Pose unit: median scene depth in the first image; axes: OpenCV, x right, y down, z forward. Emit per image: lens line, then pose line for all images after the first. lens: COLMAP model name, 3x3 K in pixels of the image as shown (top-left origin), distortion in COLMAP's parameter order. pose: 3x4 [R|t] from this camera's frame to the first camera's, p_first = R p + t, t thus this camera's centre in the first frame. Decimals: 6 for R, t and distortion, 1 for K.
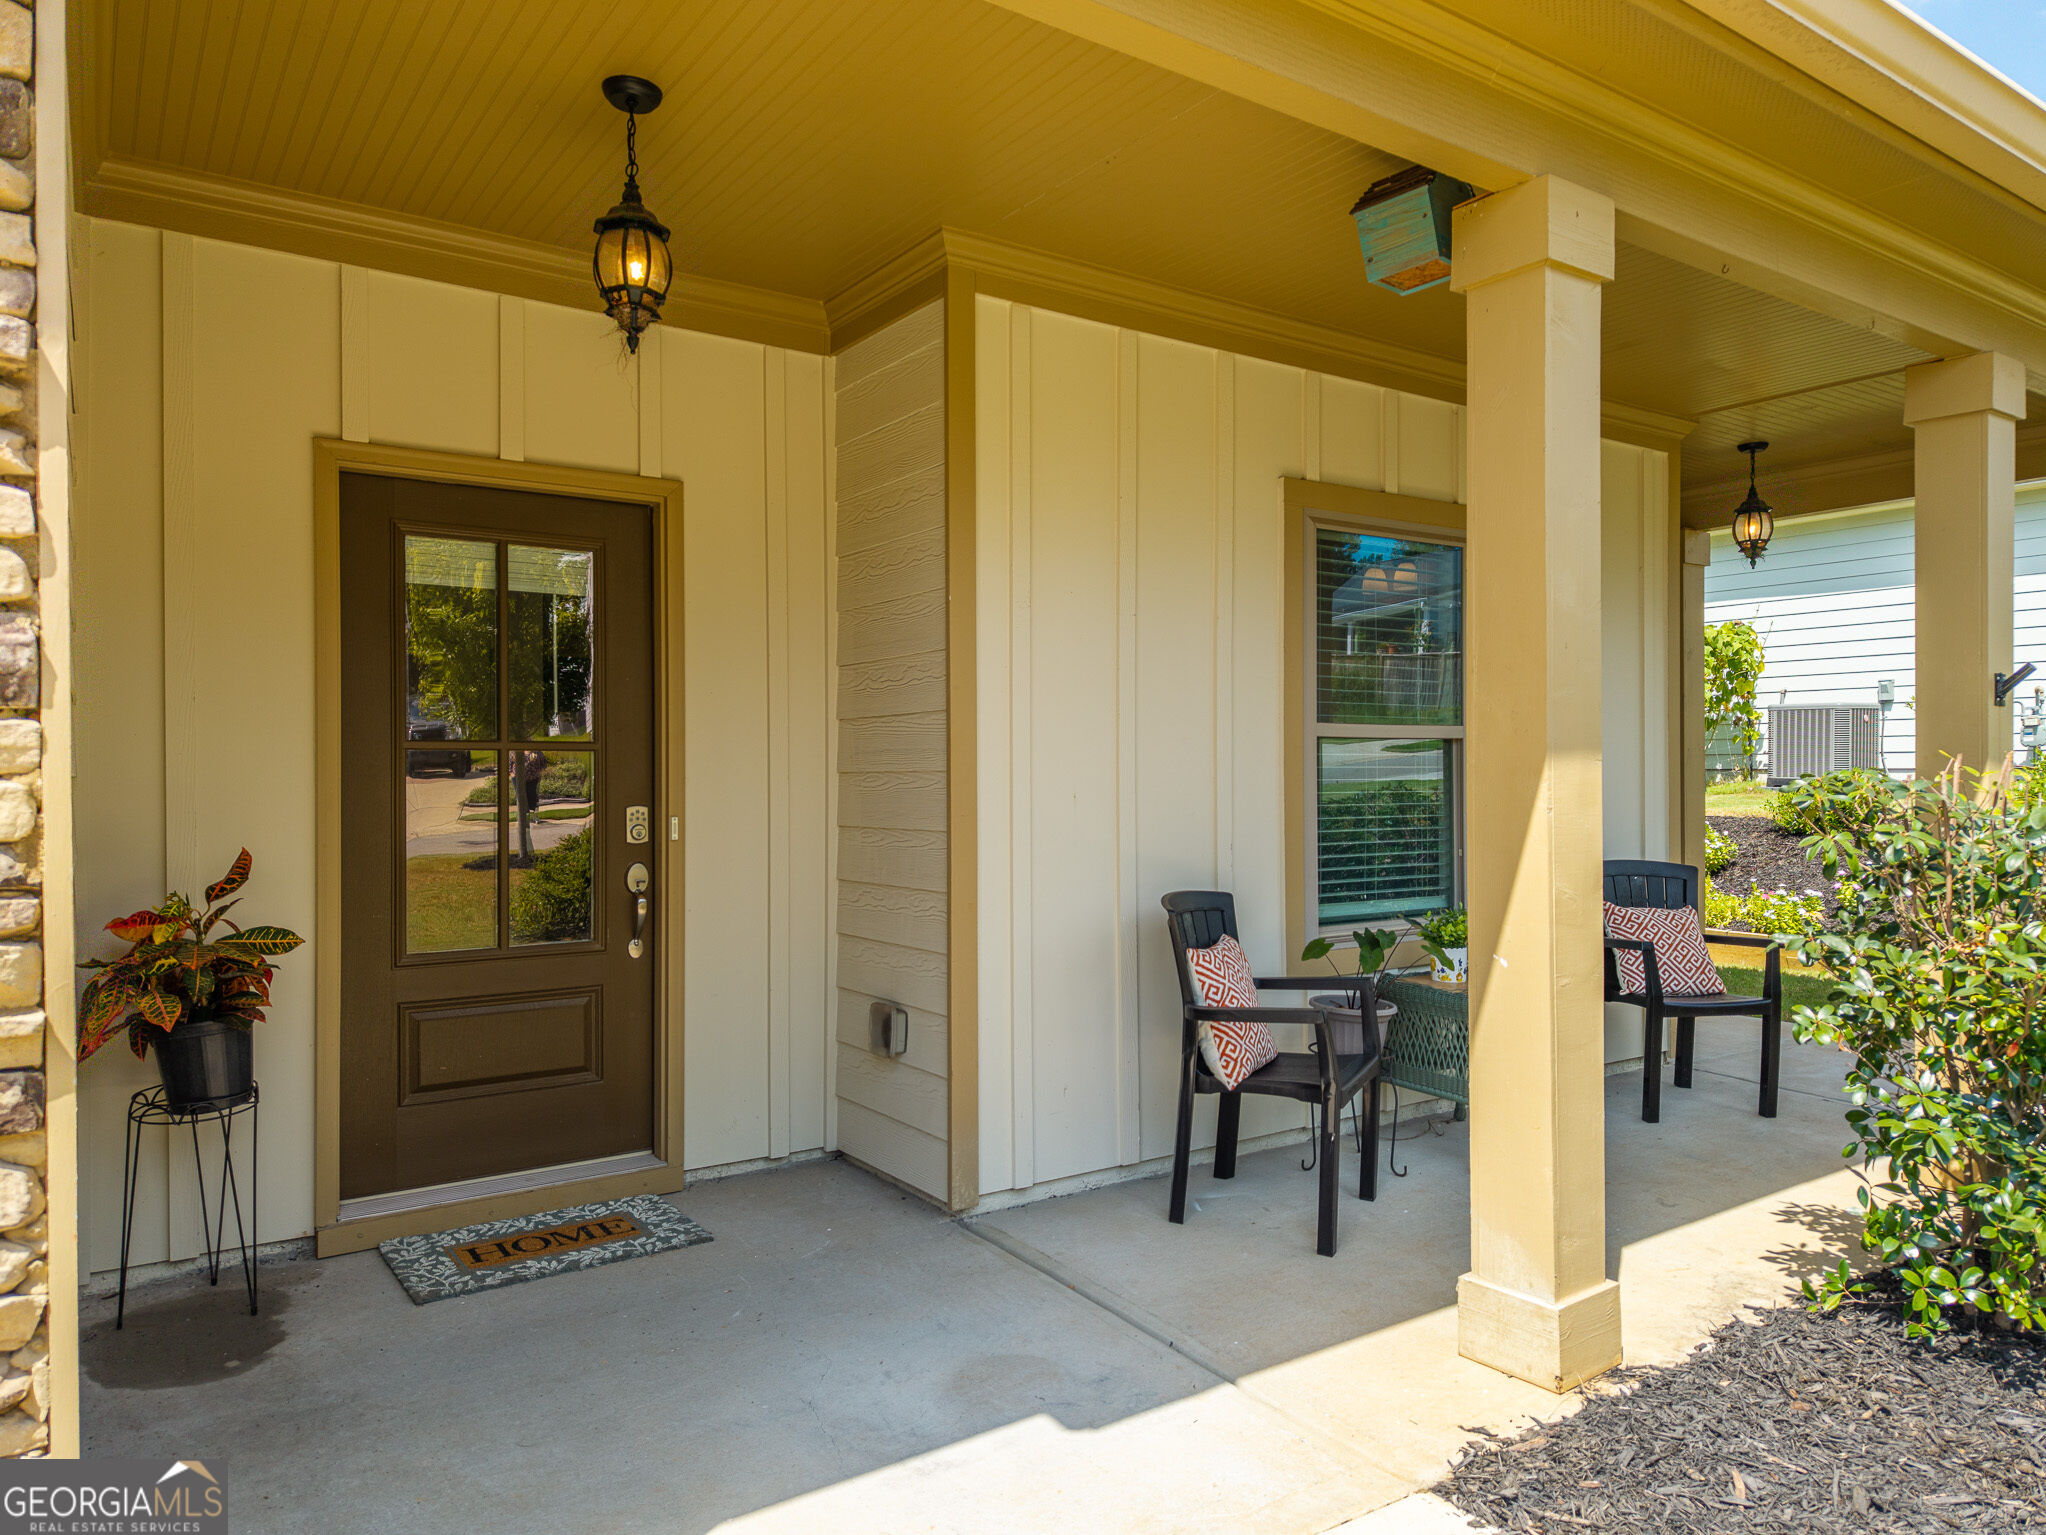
lens RADIAL K [[1360.0, 0, 1032.8], [0, 1360.0, 778.4], [0, 0, 1]] dist [0.000996, -0.008222]
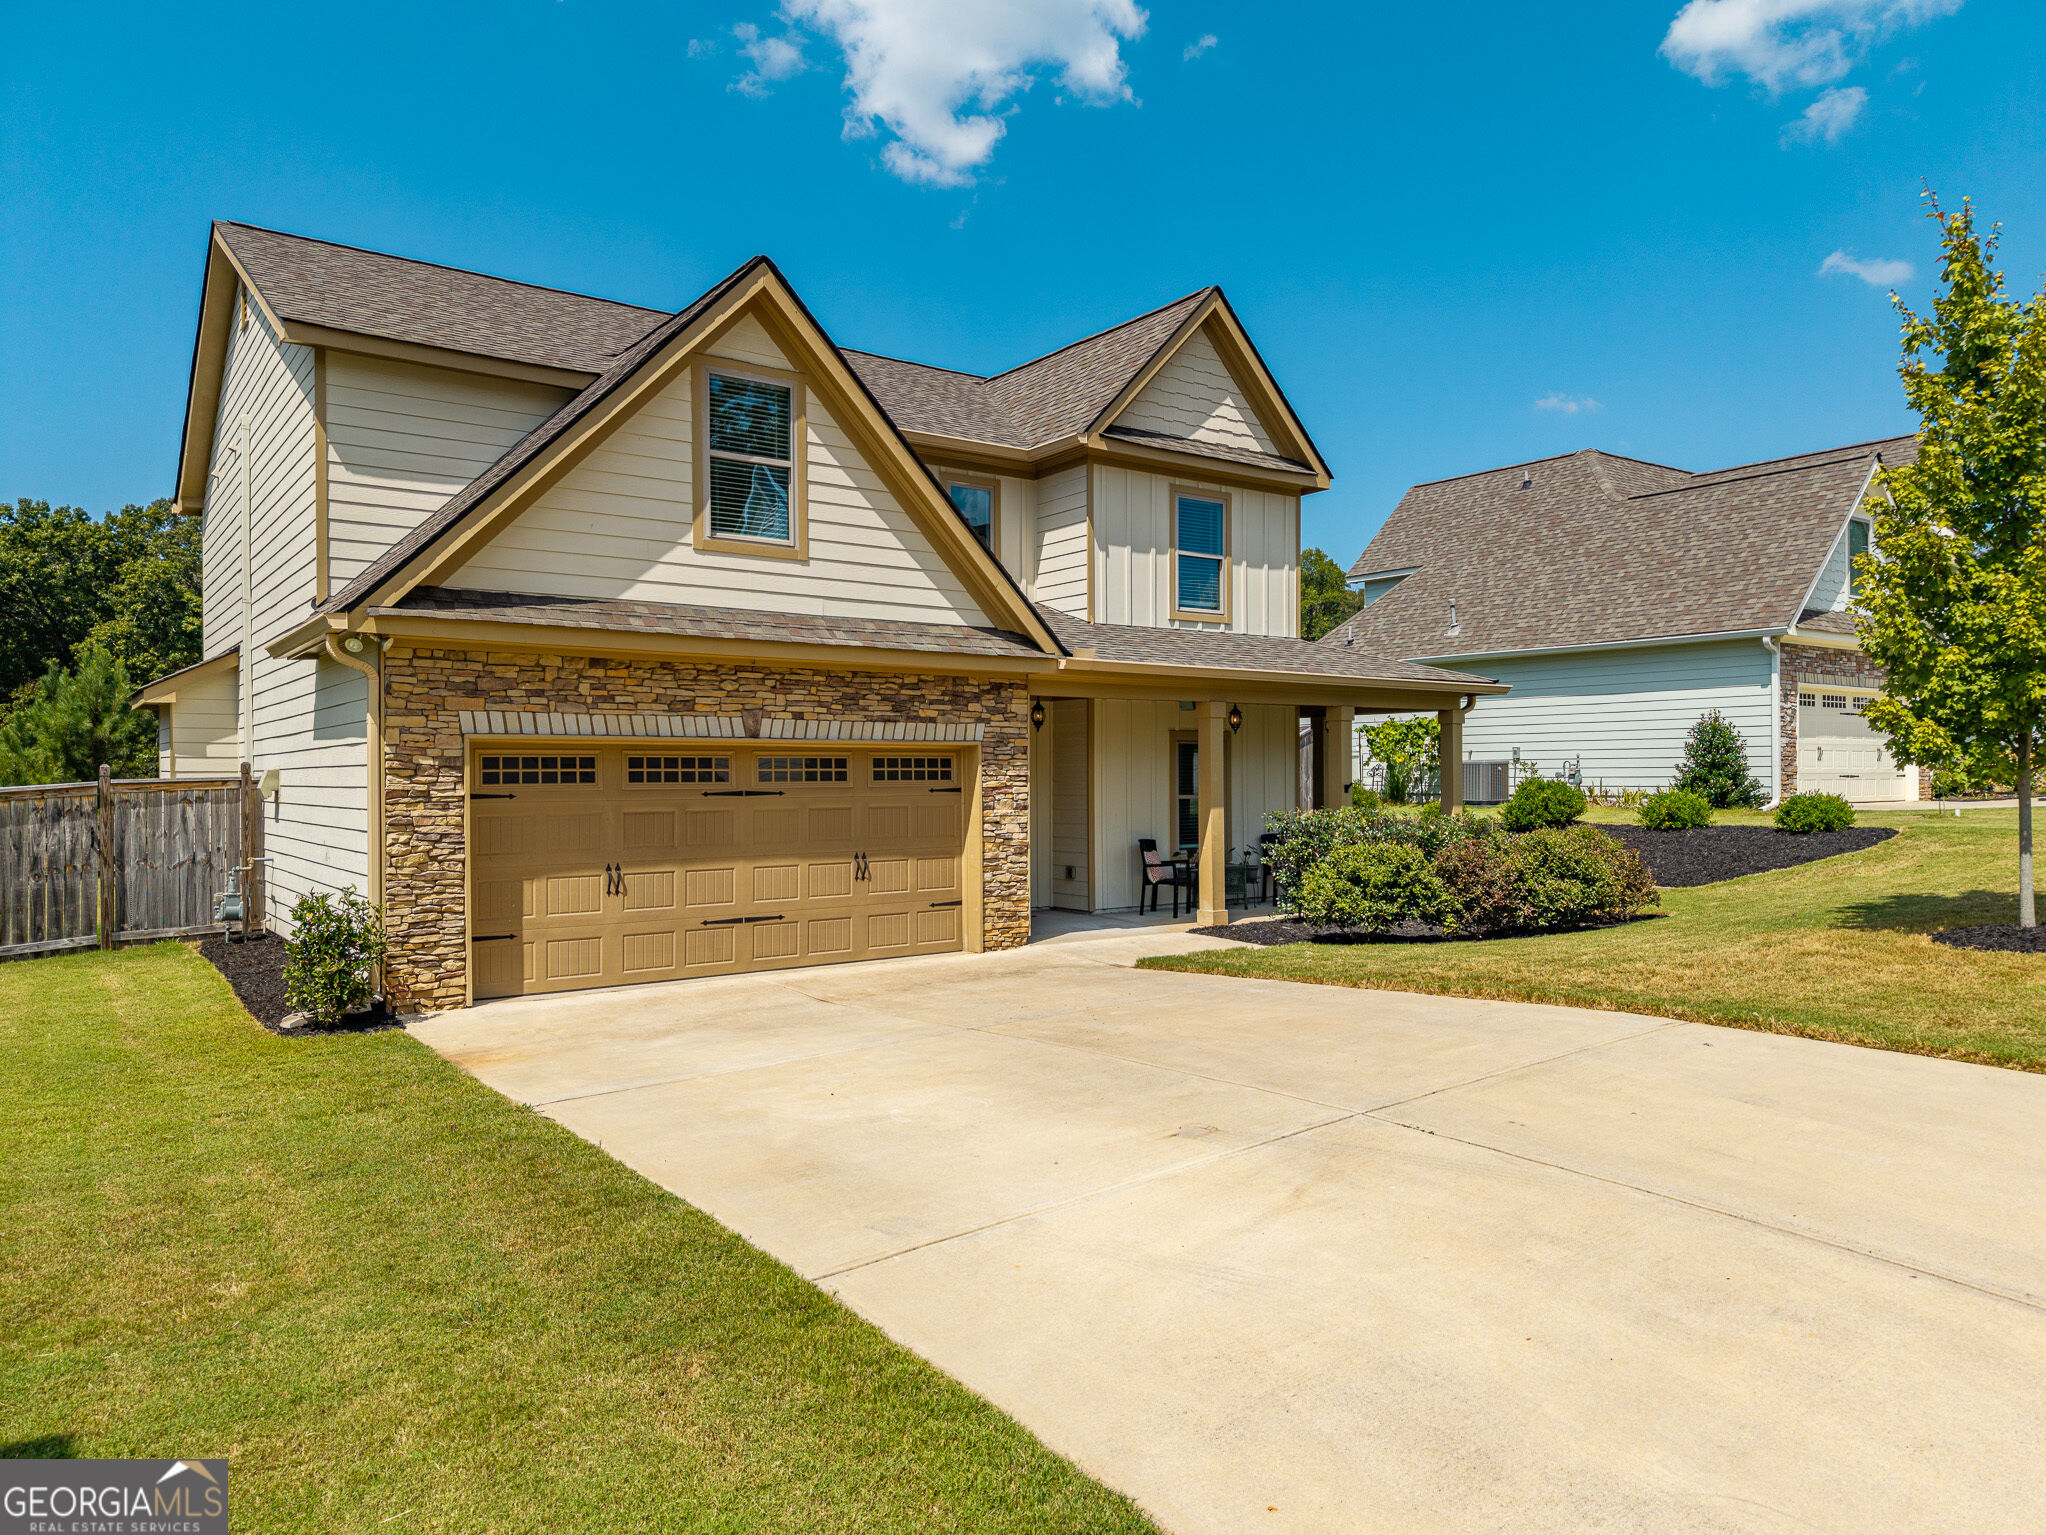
lens RADIAL K [[1360.0, 0, 1023.3], [0, 1360.0, 764.2], [0, 0, 1]] dist [0.000996, -0.008222]
pose [[0.999893, -0.005571, 0.013503, -0.300472], [0.005800, 0.999838, -0.017019, -0.070841], [-0.013406, 0.017095, 0.999764, -3.069515]]
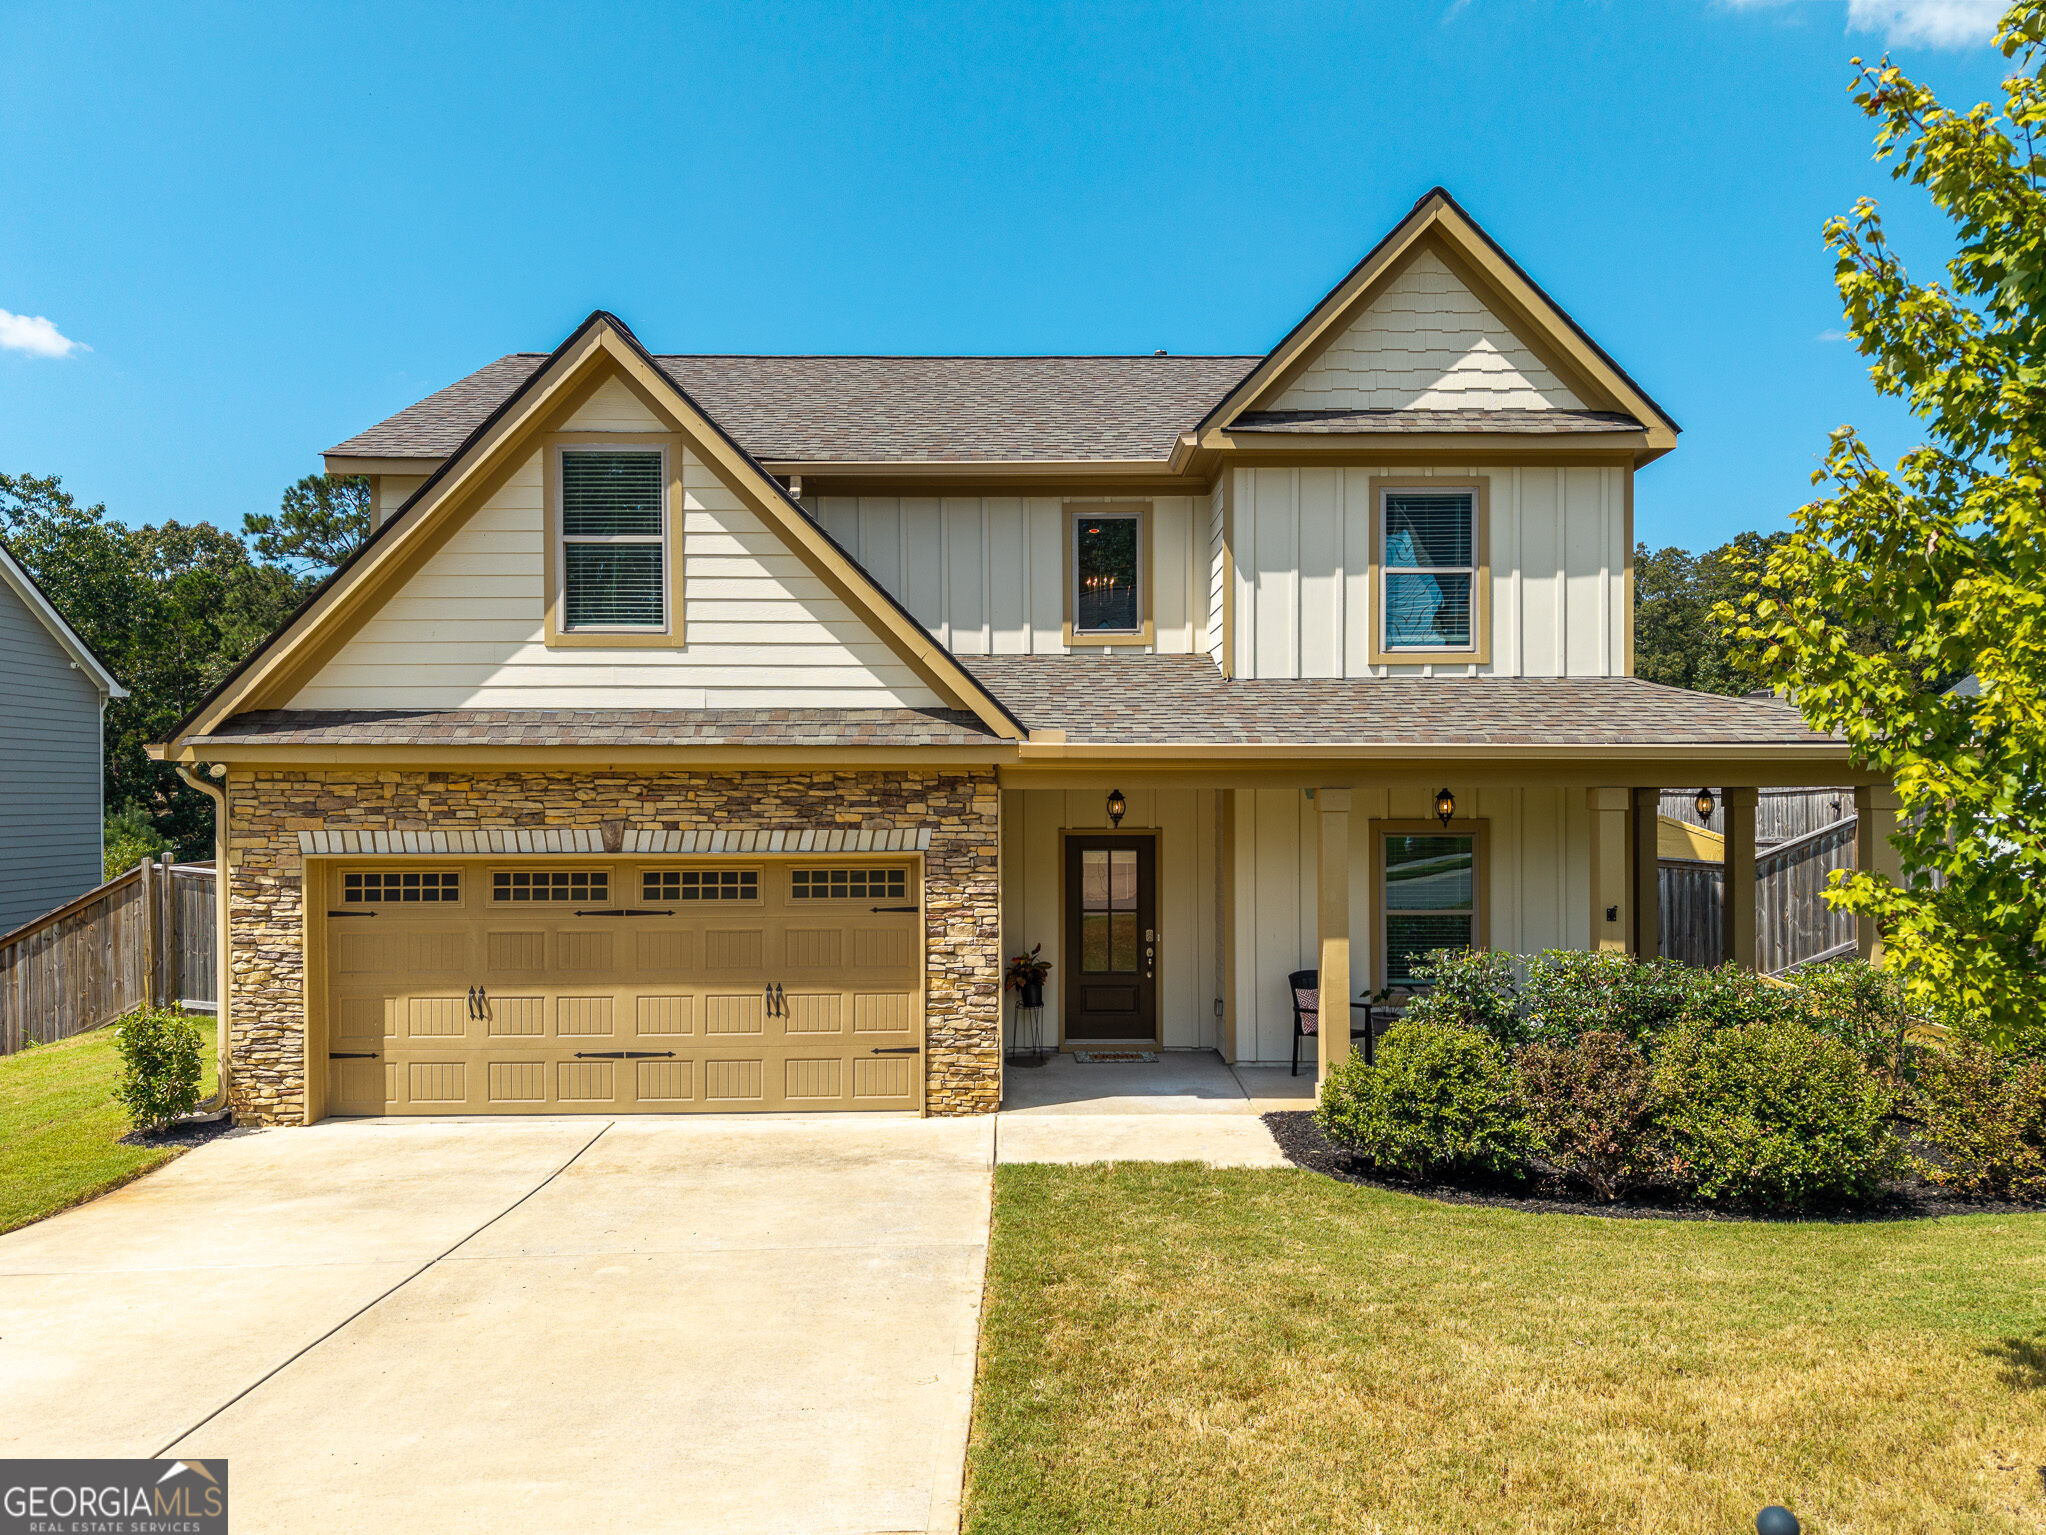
lens RADIAL K [[1360.0, 0, 1026.0], [0, 1360.0, 783.0], [0, 0, 1]] dist [0.000996, -0.008222]
pose [[0.820661, -0.012762, -0.571273, 1.313747], [0.000911, 0.999779, -0.021026, -0.260204], [0.571415, 0.016735, 0.820491, -1.809112]]
